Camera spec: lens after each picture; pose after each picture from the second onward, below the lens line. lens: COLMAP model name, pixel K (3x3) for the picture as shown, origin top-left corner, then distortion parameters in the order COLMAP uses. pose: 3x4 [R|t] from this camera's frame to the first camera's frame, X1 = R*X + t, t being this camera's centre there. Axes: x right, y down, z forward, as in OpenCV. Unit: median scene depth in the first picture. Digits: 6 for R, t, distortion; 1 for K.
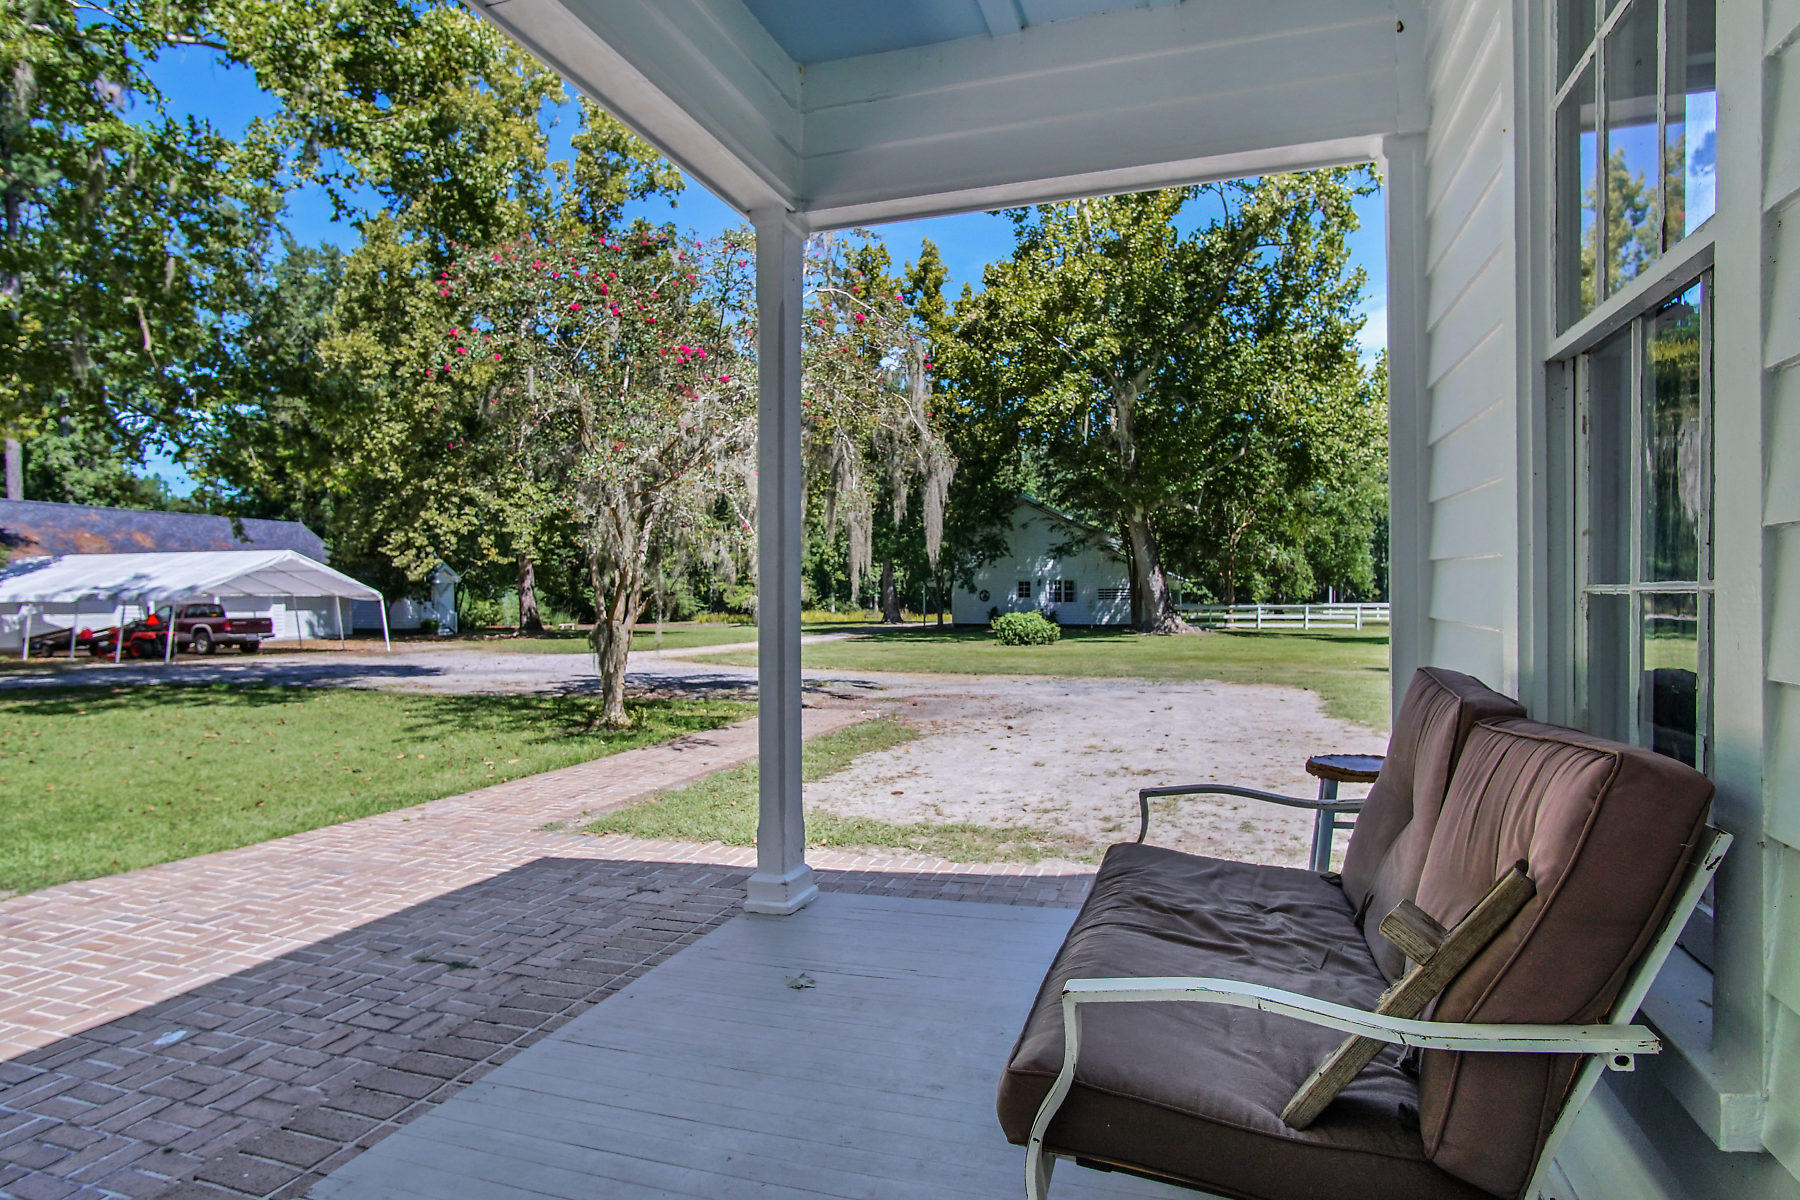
lens RADIAL K [[1028.6, 0, 907.0], [0, 1028.6, 599.5], [0, 0, 1]] dist [0.008906, 0.002107]
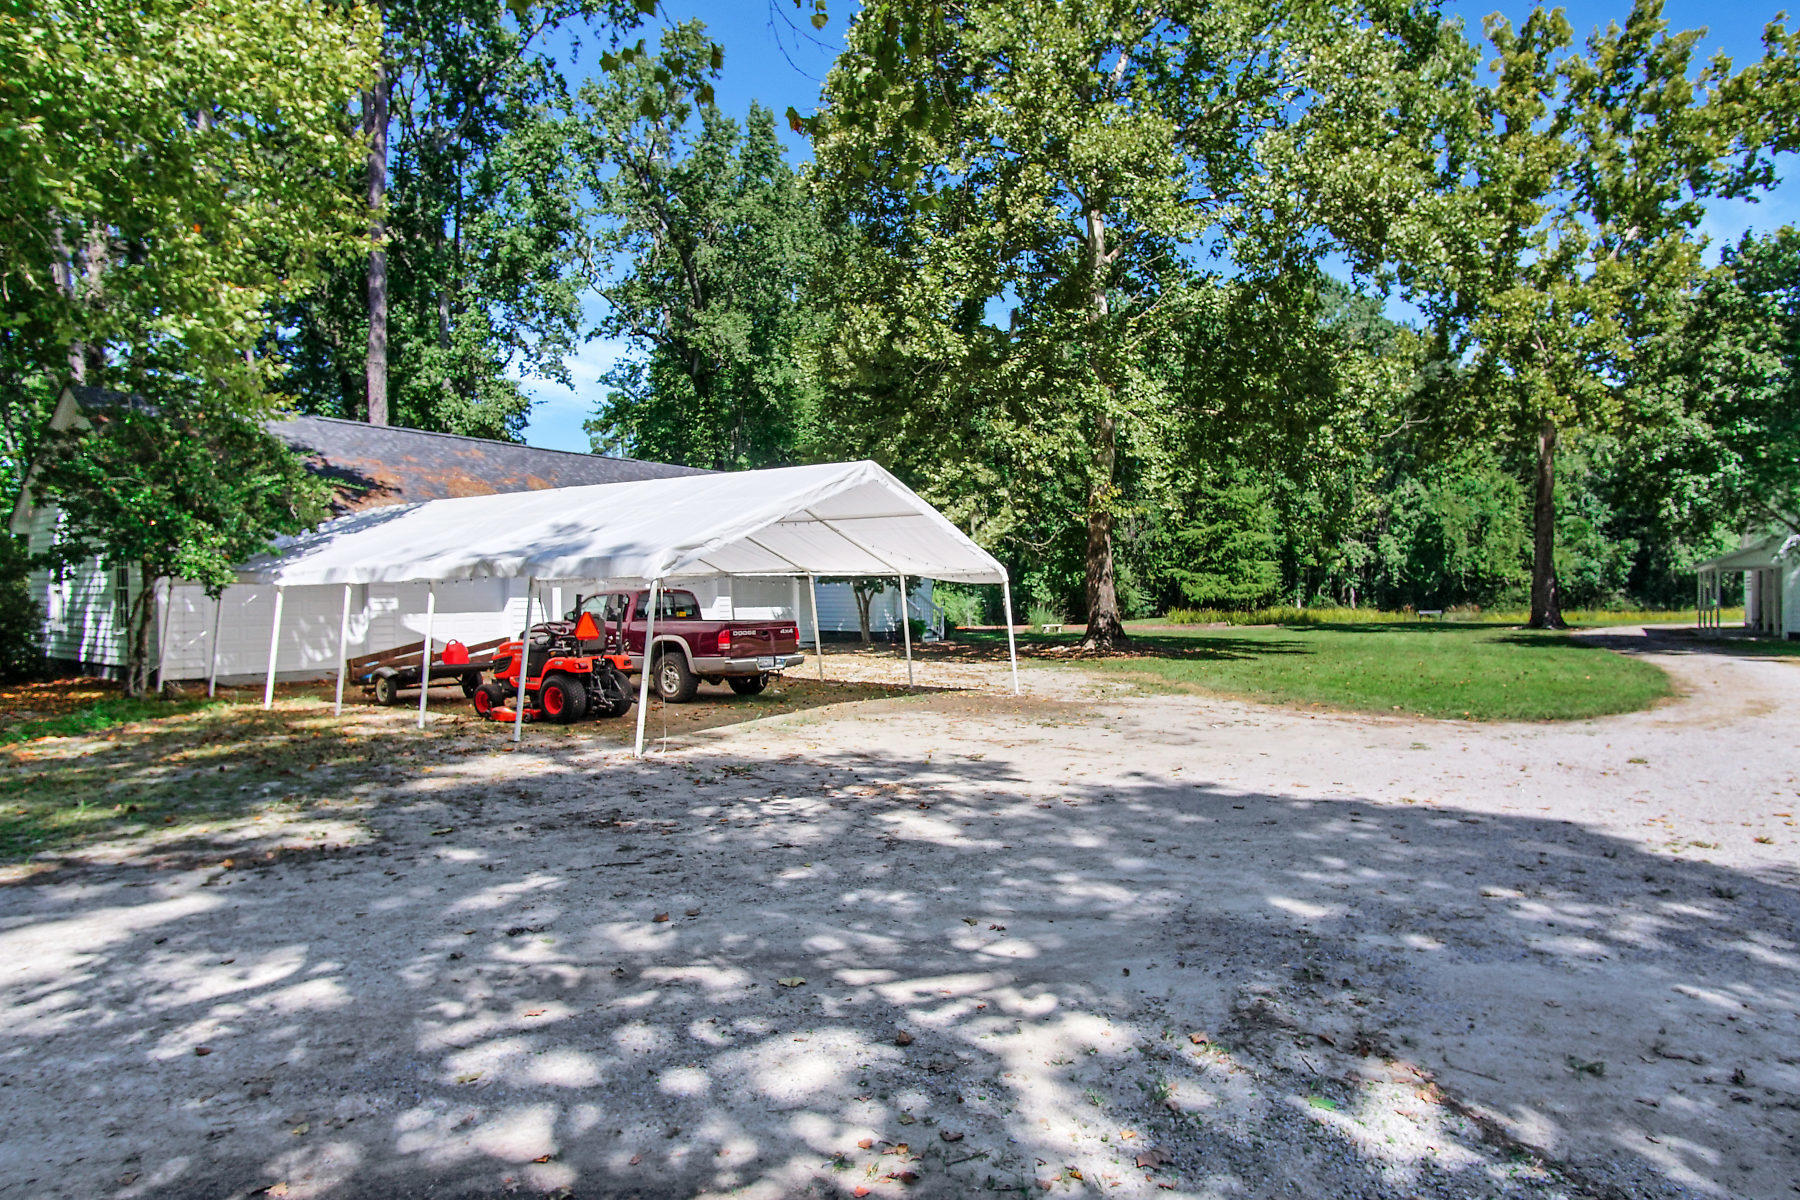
lens RADIAL K [[1028.6, 0, 899.1], [0, 1028.6, 594.6], [0, 0, 1]] dist [0.008906, 0.002107]
pose [[0.960486, 0.003087, -0.278312, -0.447429], [-0.002701, 0.999995, 0.001768, 0.005125], [0.278316, -0.000946, 0.960489, 0.577281]]
